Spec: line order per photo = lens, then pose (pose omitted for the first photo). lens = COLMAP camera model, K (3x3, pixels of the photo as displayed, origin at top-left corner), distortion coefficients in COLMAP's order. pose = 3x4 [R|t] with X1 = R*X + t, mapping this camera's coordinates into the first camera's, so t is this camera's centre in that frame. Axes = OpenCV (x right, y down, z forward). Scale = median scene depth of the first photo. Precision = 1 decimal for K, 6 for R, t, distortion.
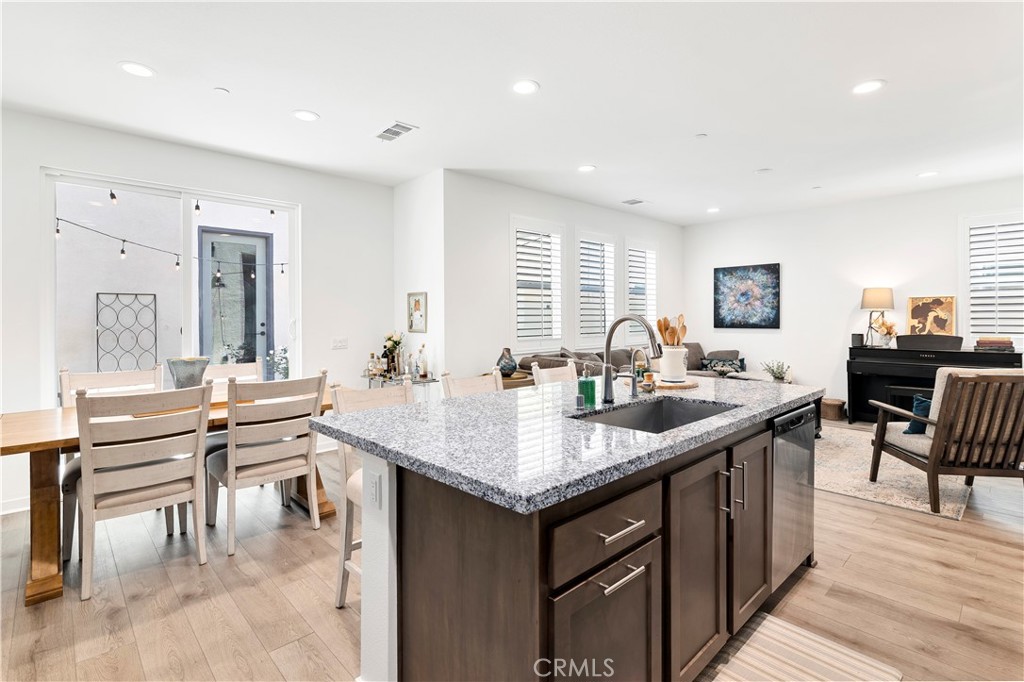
lens RADIAL K [[485.2, 0, 512.4], [0, 485.2, 318.9], [0, 0, 1]] dist [-0.001866, -0.000946]
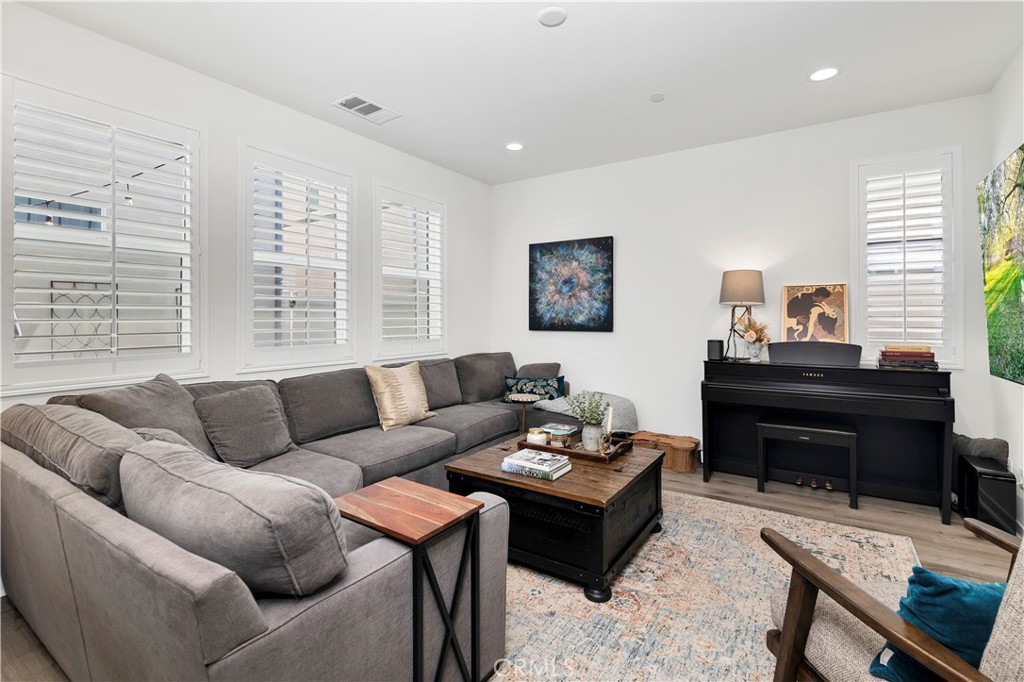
lens RADIAL K [[476.0, 0, 503.0], [0, 476.0, 310.5], [0, 0, 1]] dist [-0.000897, -0.000049]
pose [[0.976421, 0.008497, 0.215709, 0.290014], [-0.004407, 0.999801, -0.019433, 0.004348], [-0.215831, 0.018024, 0.976264, 0.429933]]
